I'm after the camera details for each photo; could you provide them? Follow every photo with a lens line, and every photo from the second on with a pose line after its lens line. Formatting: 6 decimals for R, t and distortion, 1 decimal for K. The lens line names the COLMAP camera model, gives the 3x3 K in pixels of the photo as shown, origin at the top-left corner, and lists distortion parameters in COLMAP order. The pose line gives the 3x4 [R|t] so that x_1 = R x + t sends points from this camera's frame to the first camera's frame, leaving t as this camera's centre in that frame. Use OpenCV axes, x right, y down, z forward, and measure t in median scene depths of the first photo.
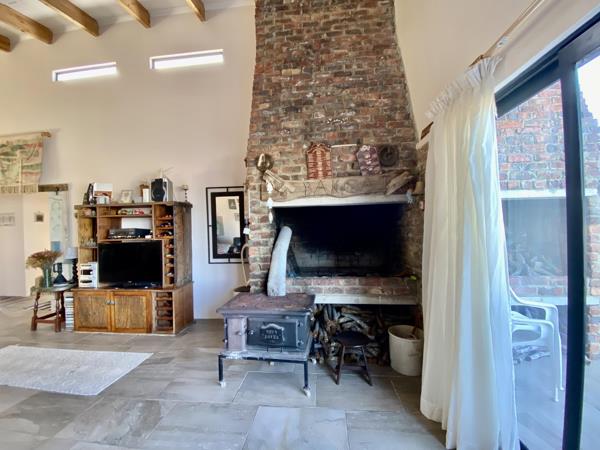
lens RADIAL K [[239.6, 0, 300.0], [0, 239.6, 225.0], [0, 0, 1]] dist [0.000866, -0.013065]
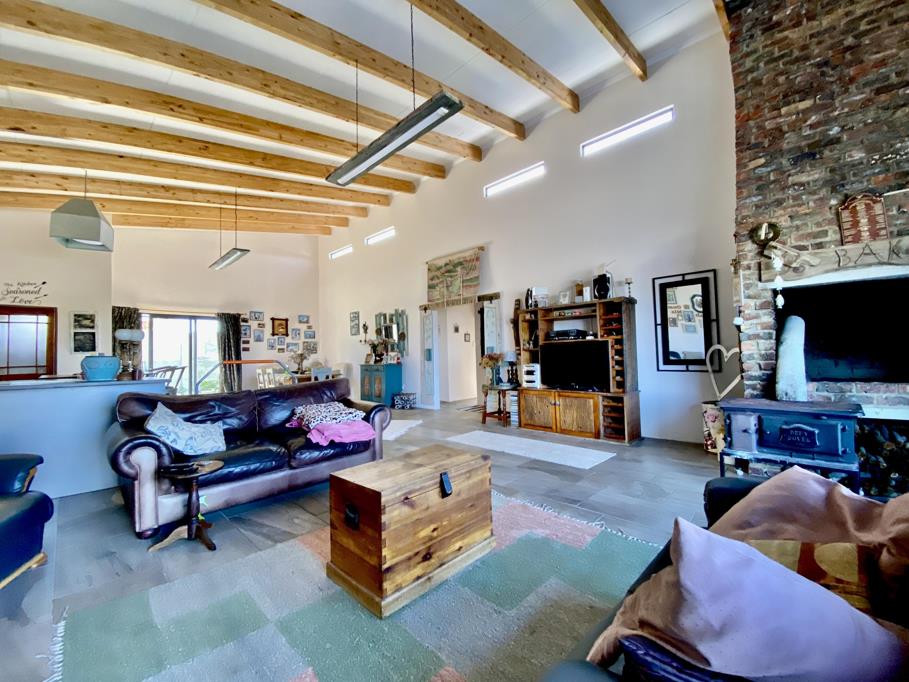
lens RADIAL K [[363.0, 0, 454.5], [0, 363.0, 341.0], [0, 0, 1]] dist [0.000866, -0.013065]
pose [[0.779606, -0.015142, -0.626087, -0.191044], [0.004896, 0.999824, -0.018084, 0.102419], [0.626251, 0.011033, 0.779544, -0.522658]]
